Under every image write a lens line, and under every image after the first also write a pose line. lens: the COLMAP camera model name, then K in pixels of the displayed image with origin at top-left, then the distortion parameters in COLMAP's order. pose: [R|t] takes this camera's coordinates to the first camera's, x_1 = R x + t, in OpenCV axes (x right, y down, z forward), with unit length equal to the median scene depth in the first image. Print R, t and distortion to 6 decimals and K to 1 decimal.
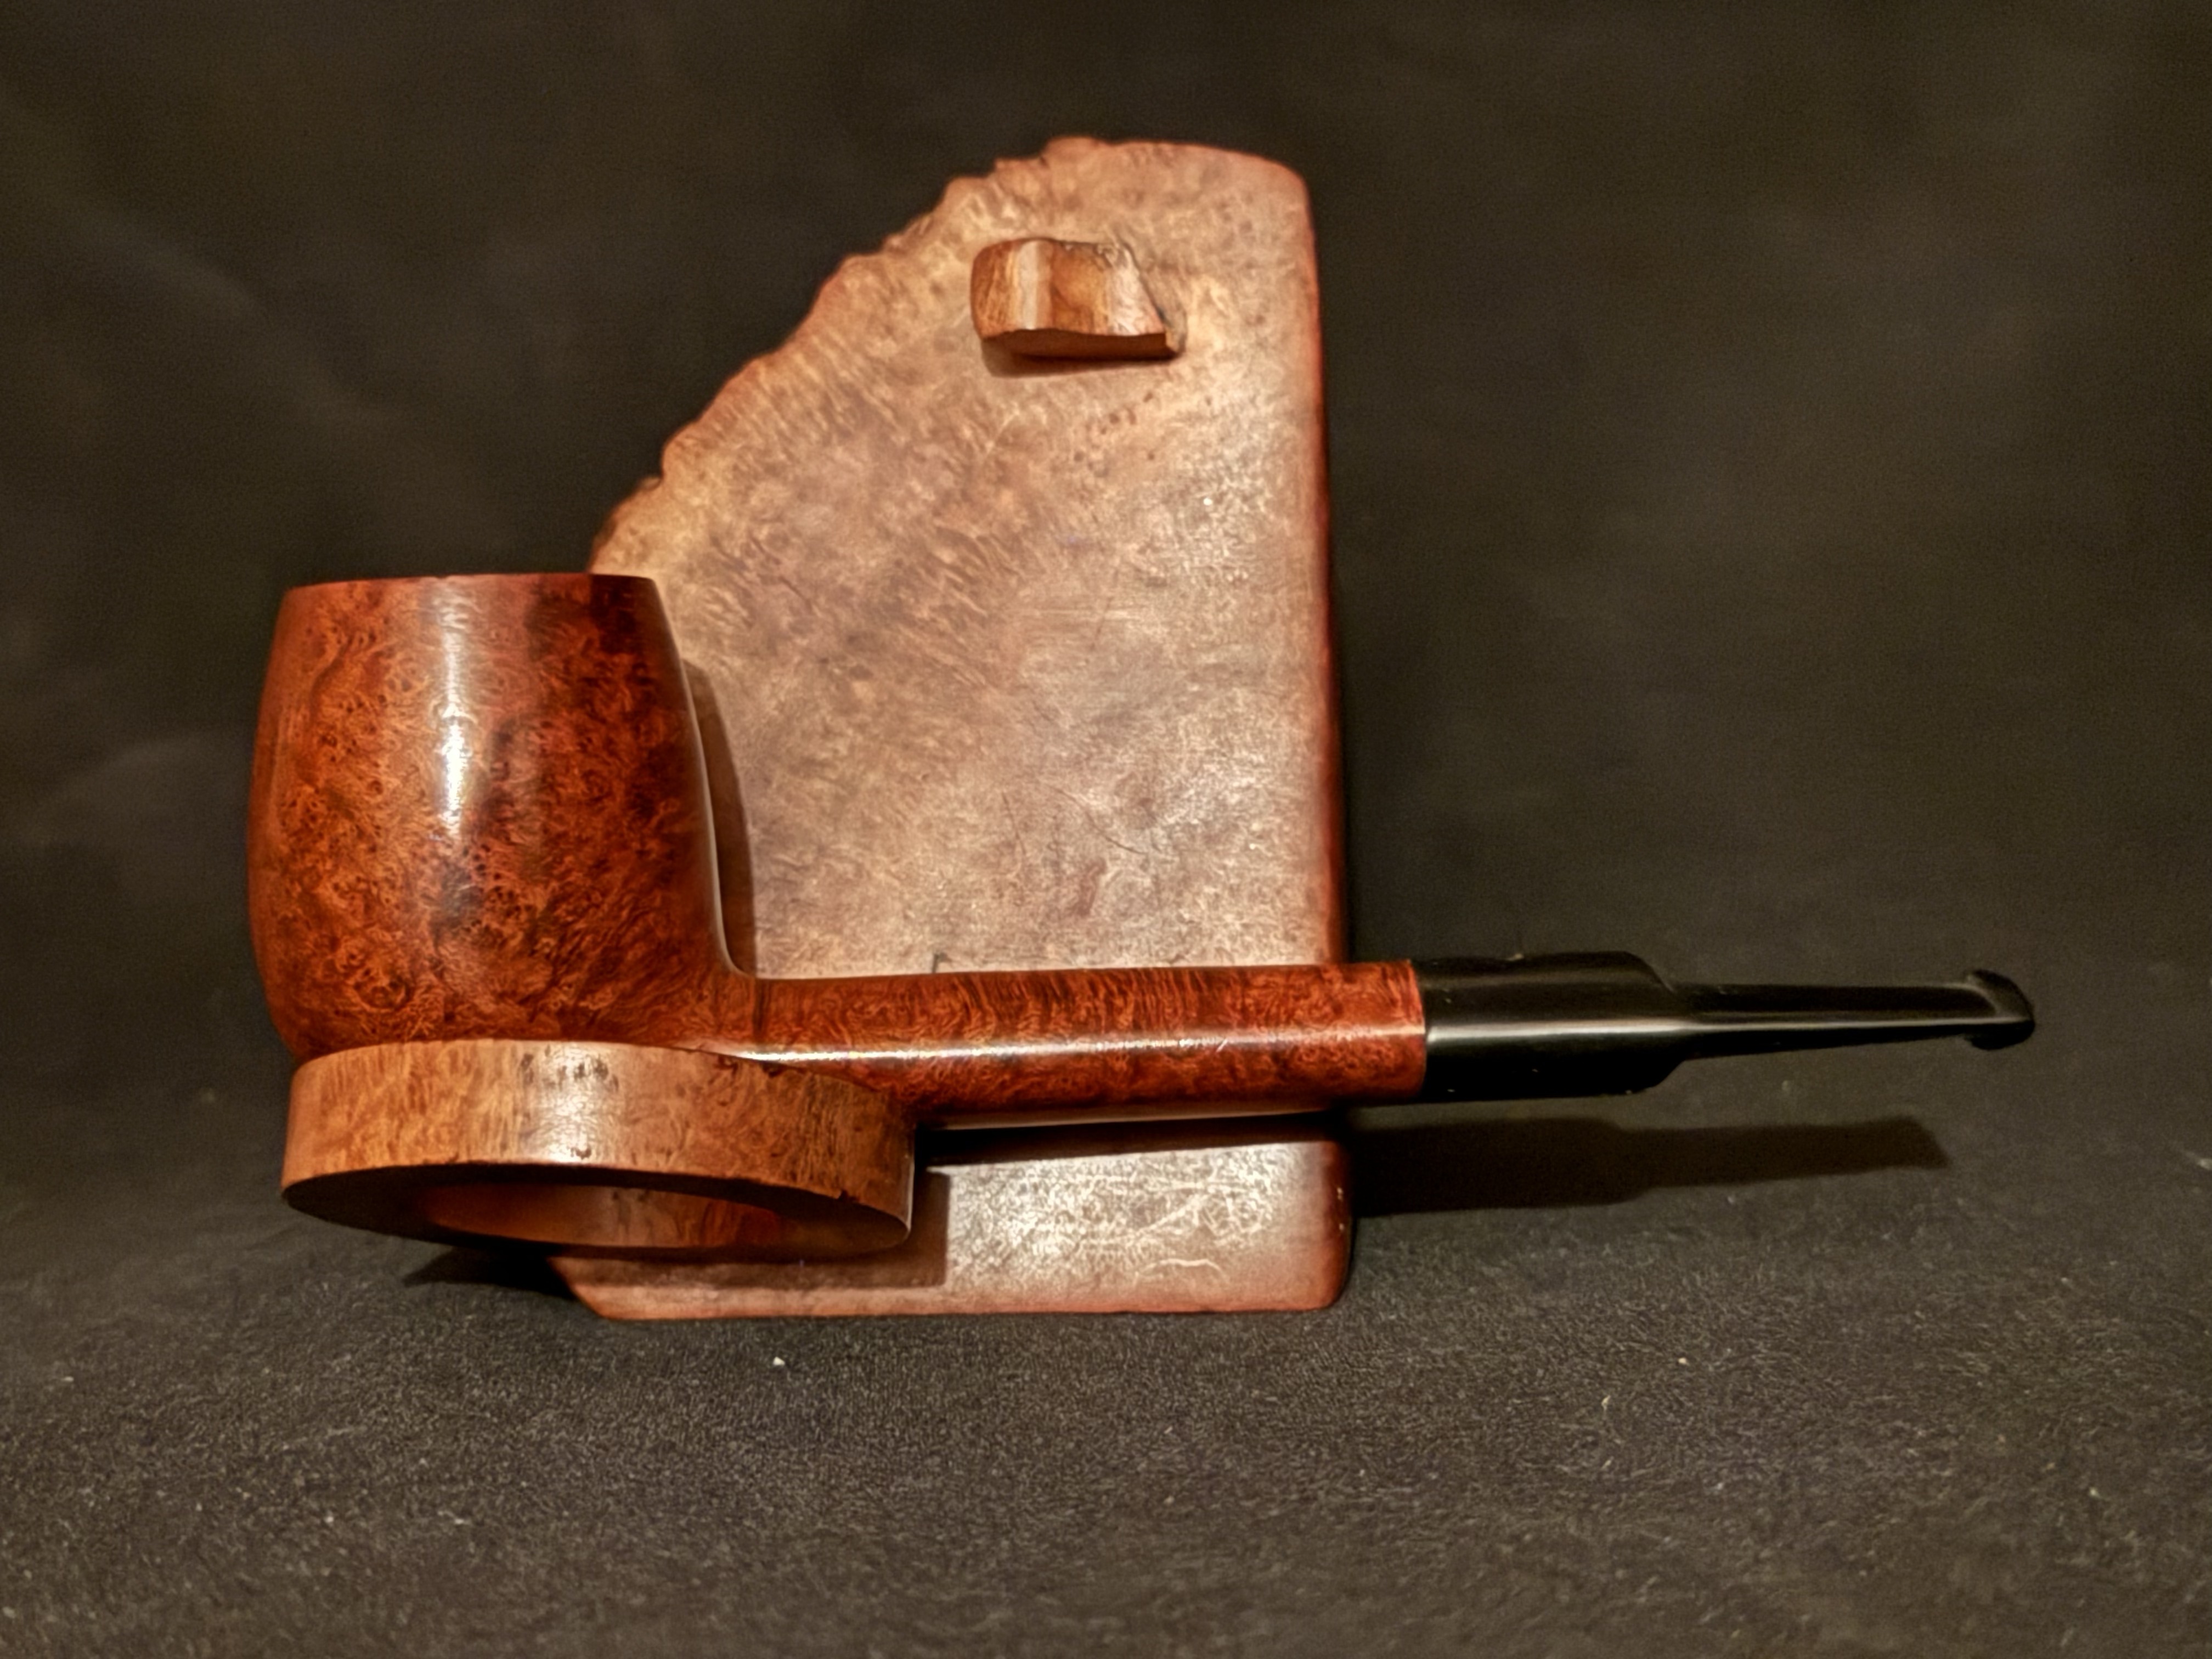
lens RADIAL K [[3350.2, 0, 1110.7], [0, 3350.2, 839.3], [0, 0, 1]] dist [0.055684, 0.000000]
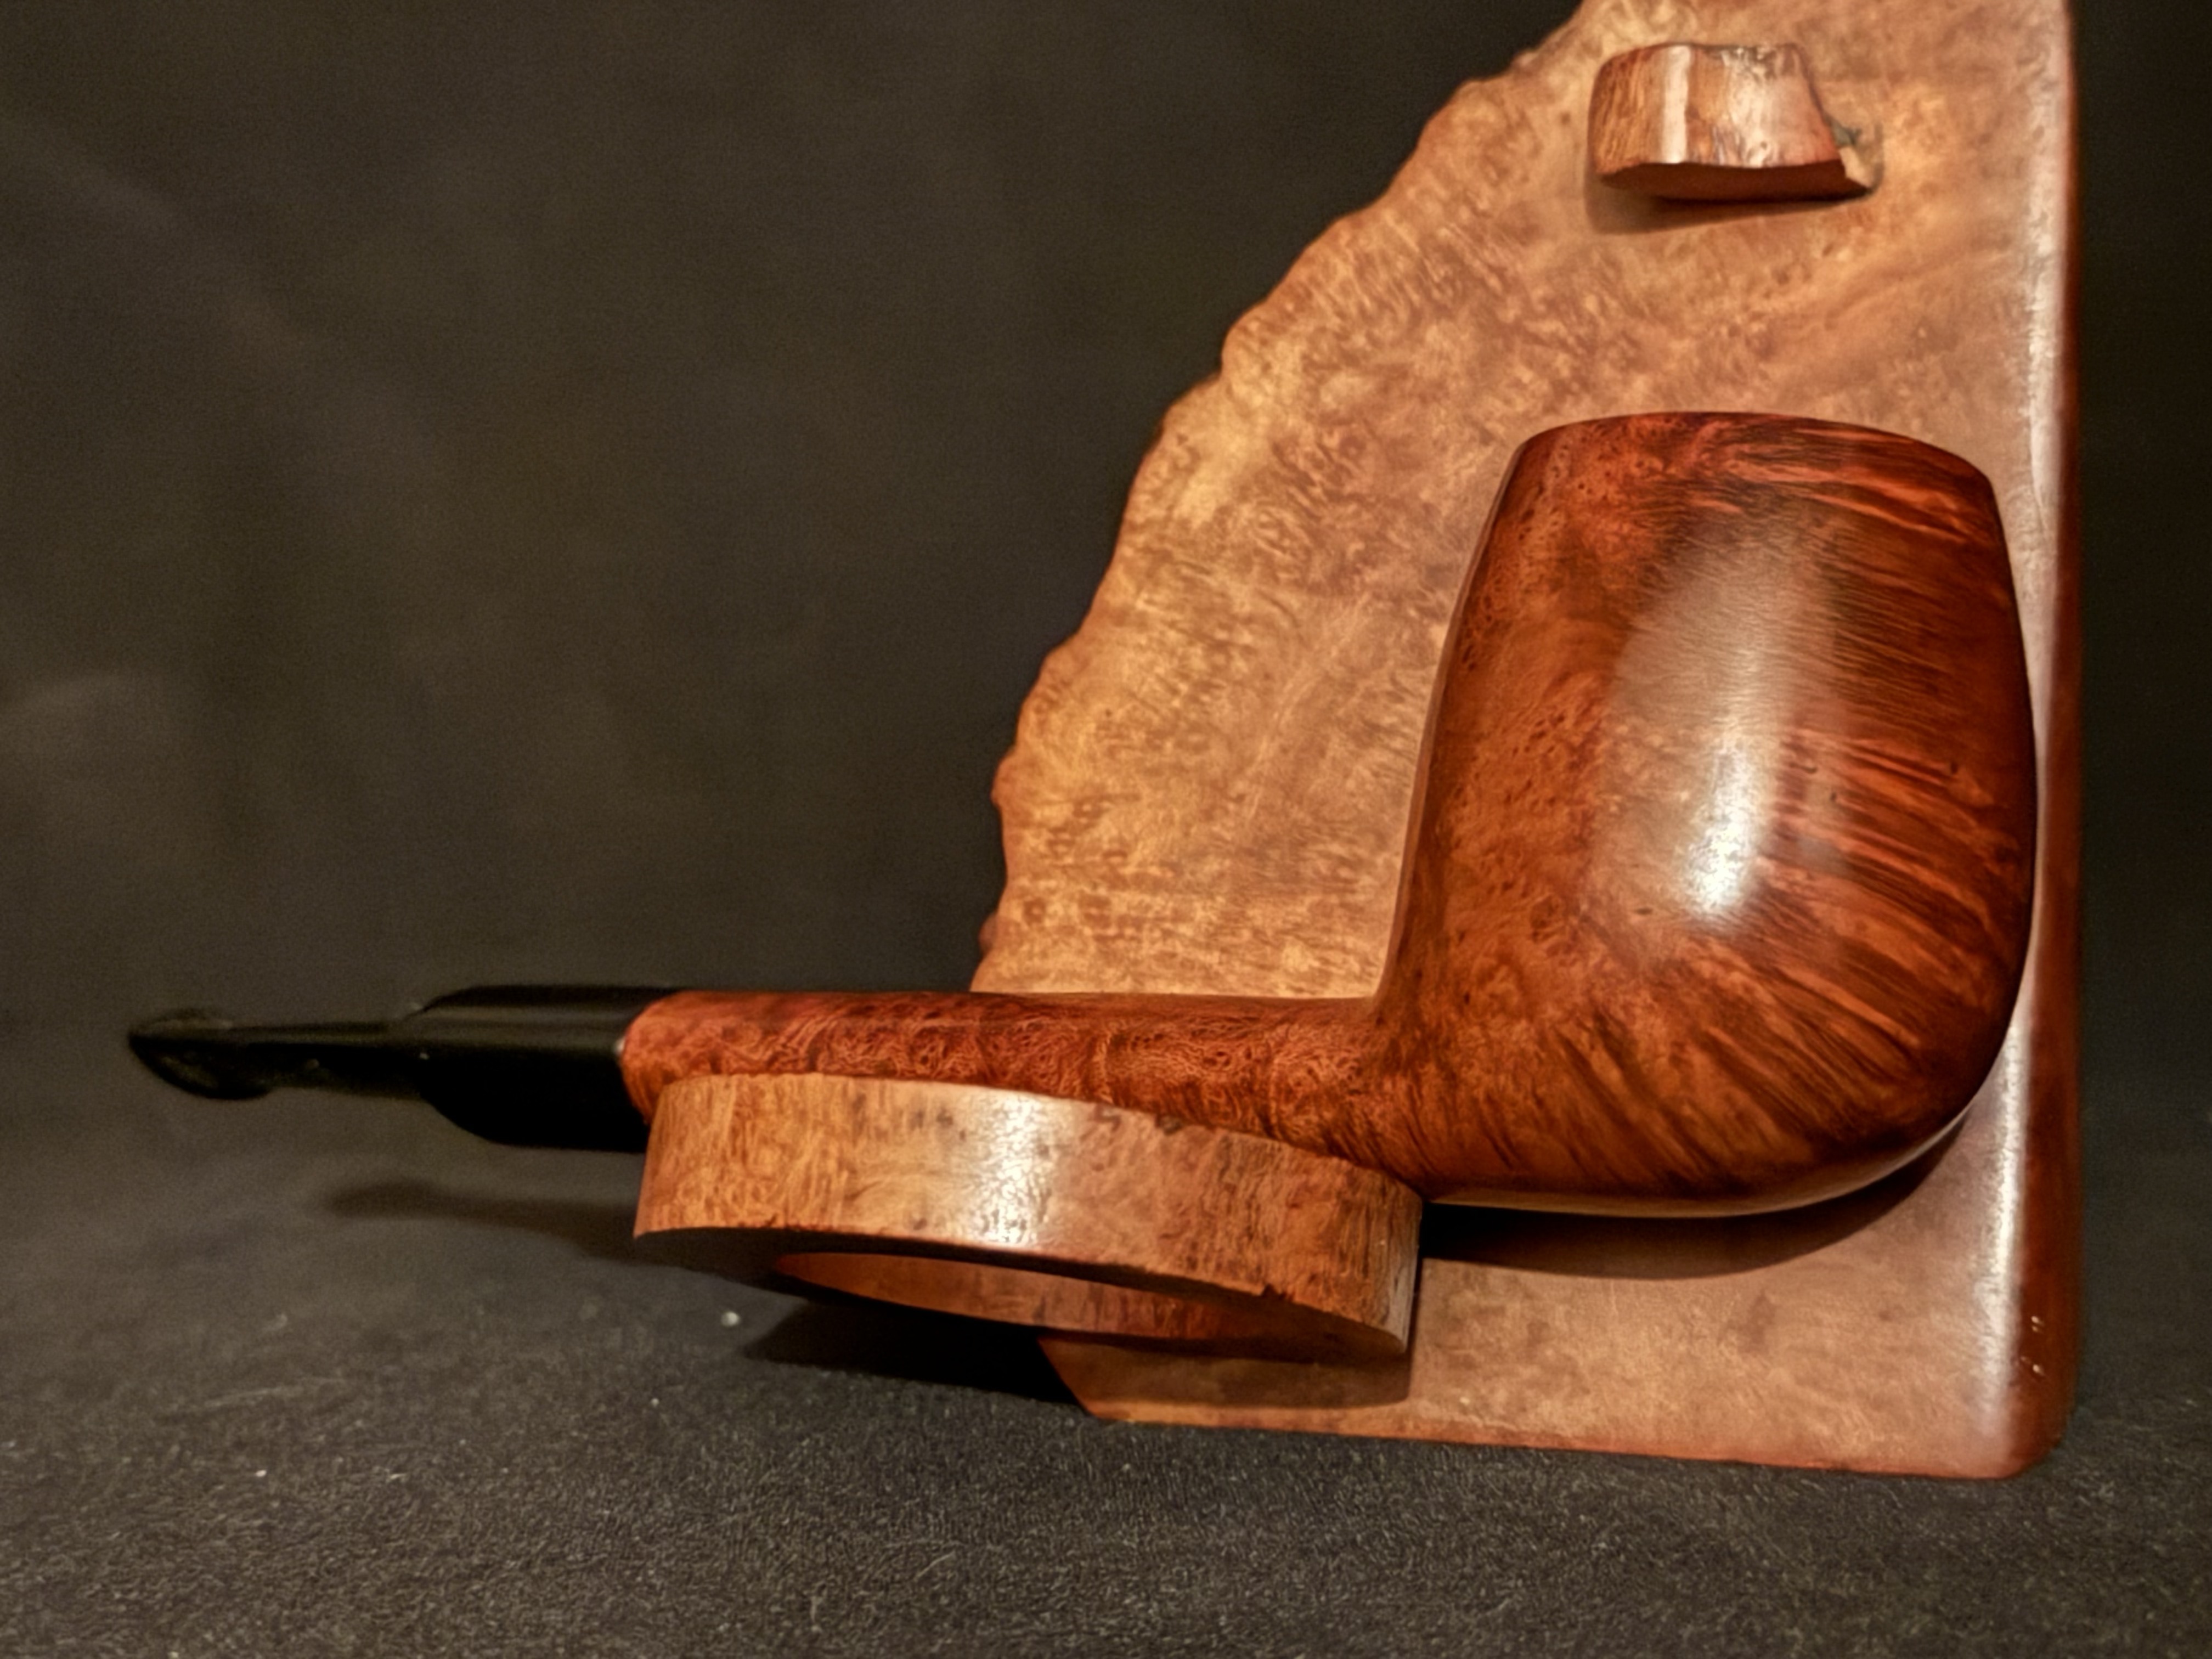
lens RADIAL K [[3840.7, 0, 1111.1], [0, 3840.7, 809.6], [0, 0, 1]] dist [0.159392, 0.000000]
pose [[0.946203, 0.017533, -0.323097, 0.145293], [-0.015847, 0.999844, 0.007849, -0.009900], [0.323184, -0.002306, 0.946333, 0.123365]]
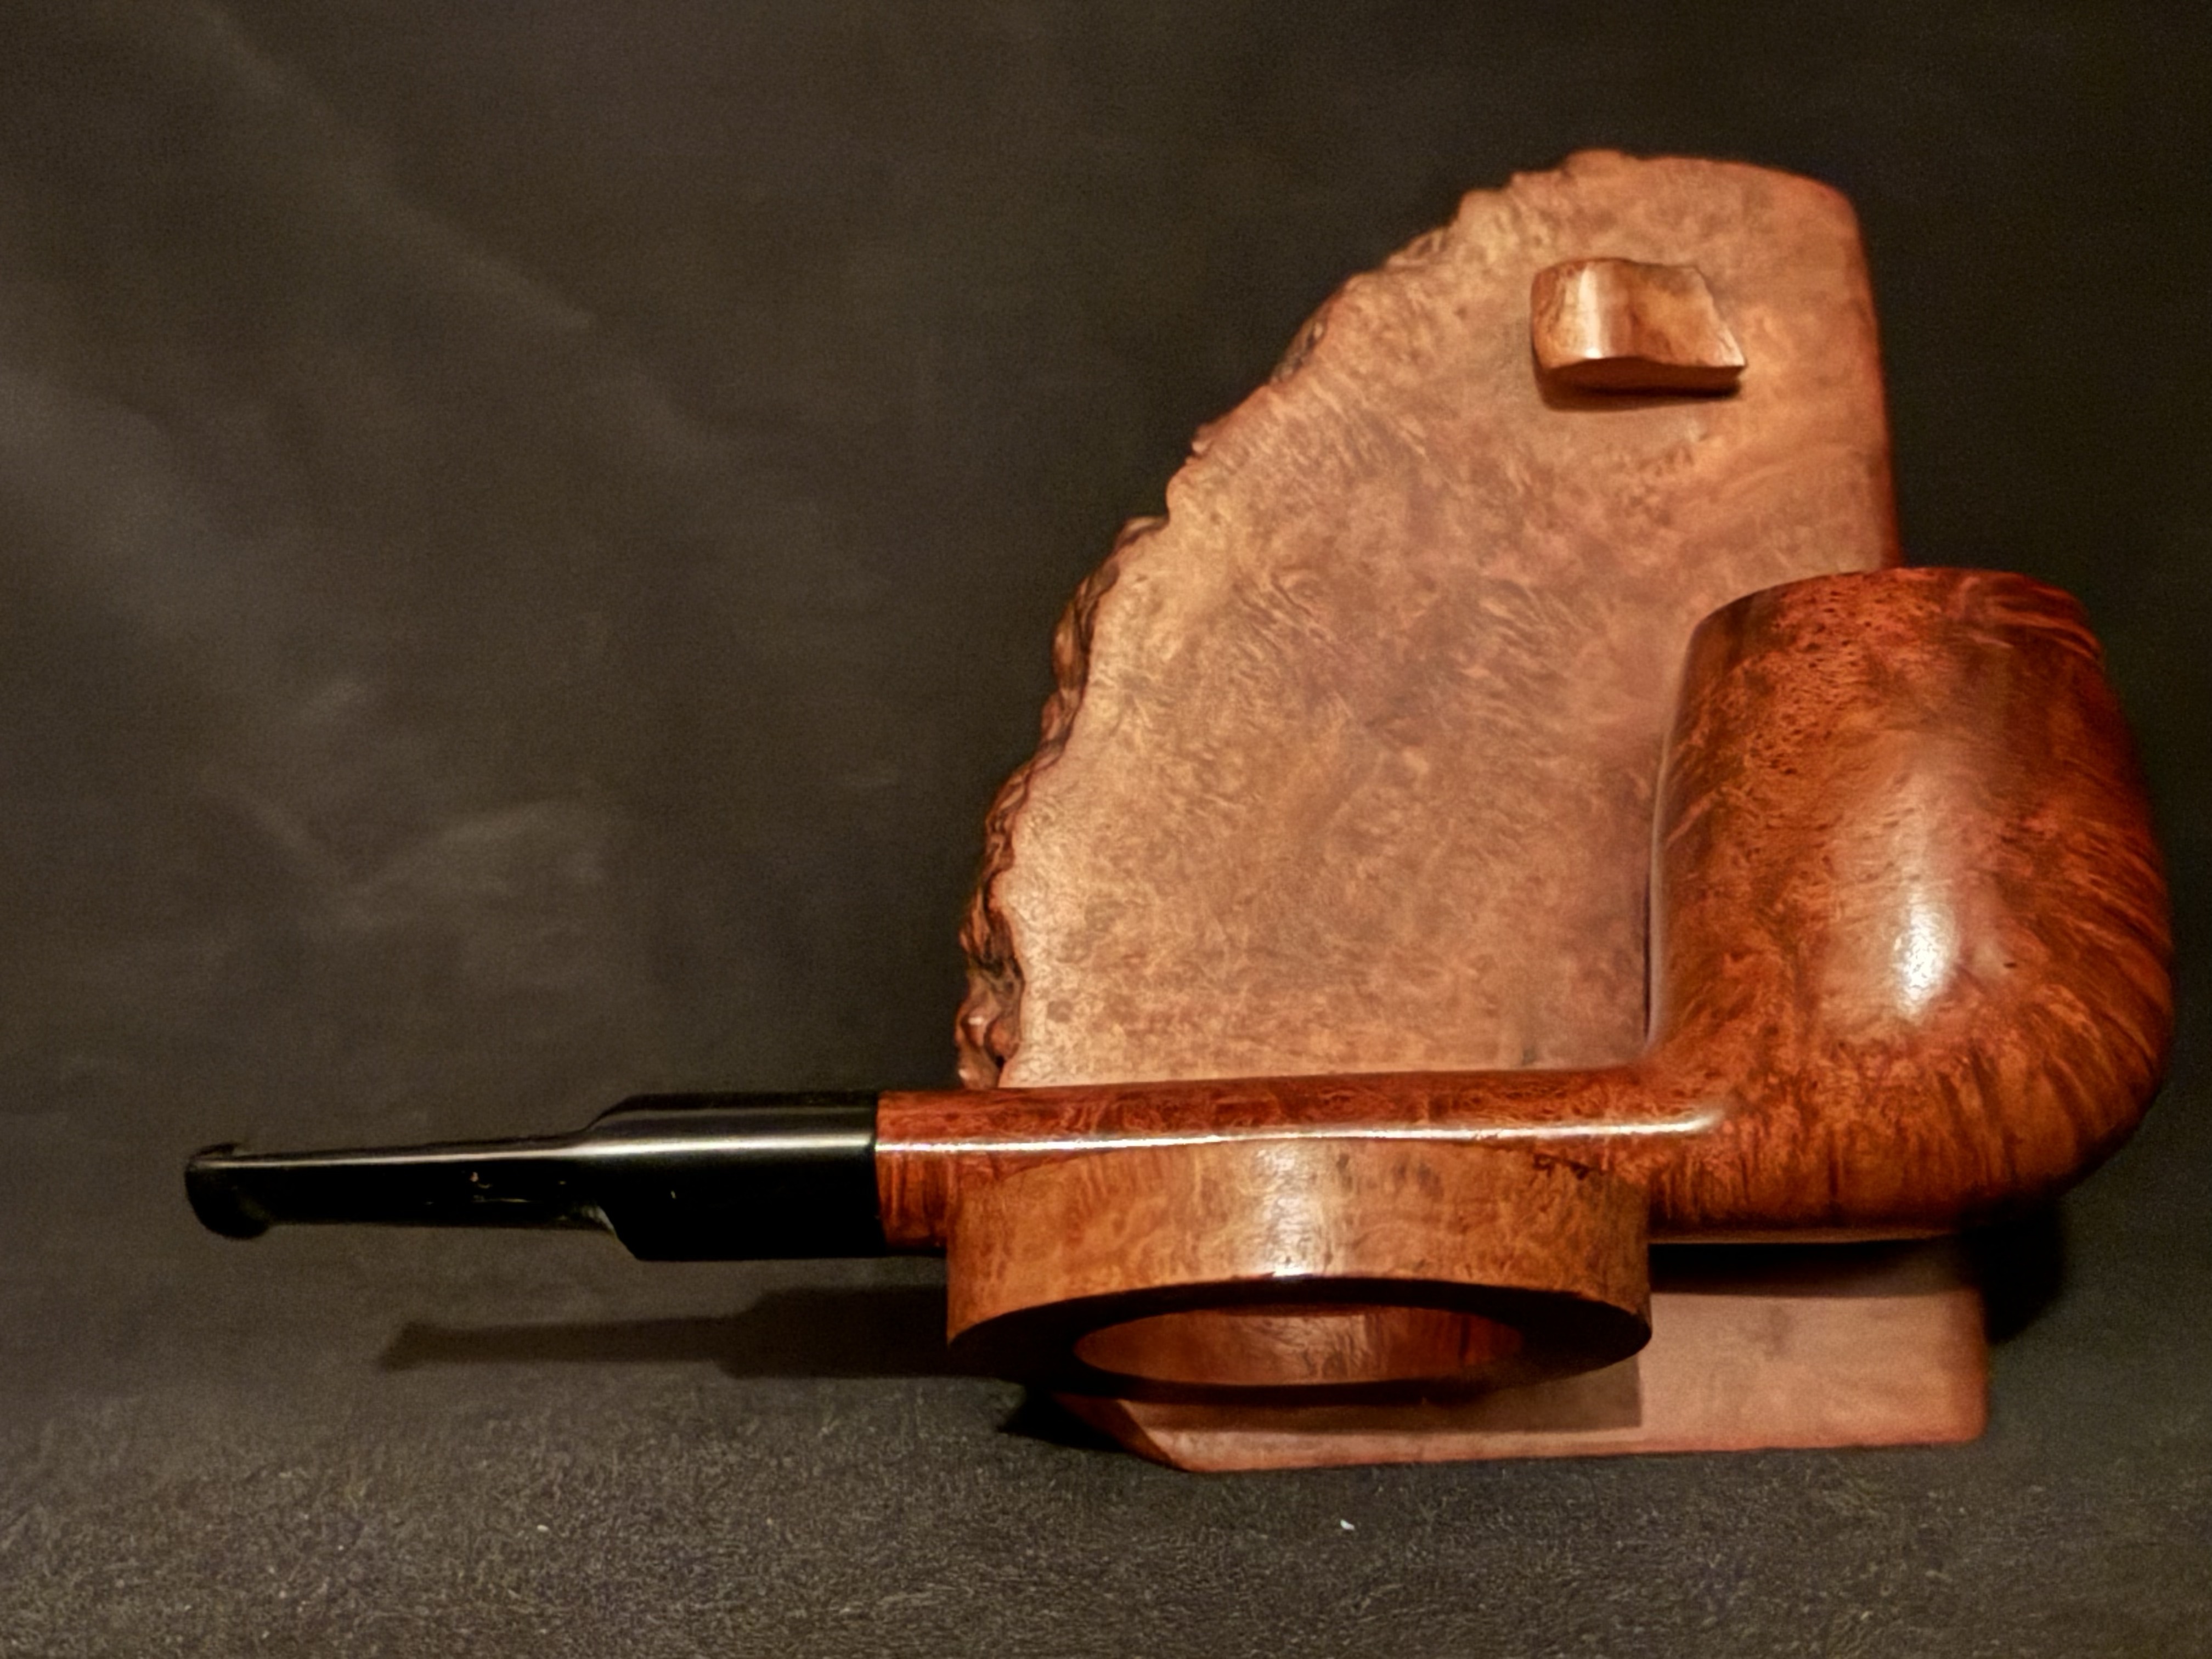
lens RADIAL K [[3866.4, 0, 1098.3], [0, 3866.4, 814.0], [0, 0, 1]] dist [0.059387, 0.000000]
pose [[0.984937, 0.001924, 0.172901, -0.337767], [0.005742, 0.999023, -0.043823, 0.015359], [-0.172817, 0.044155, 0.983964, 0.003405]]
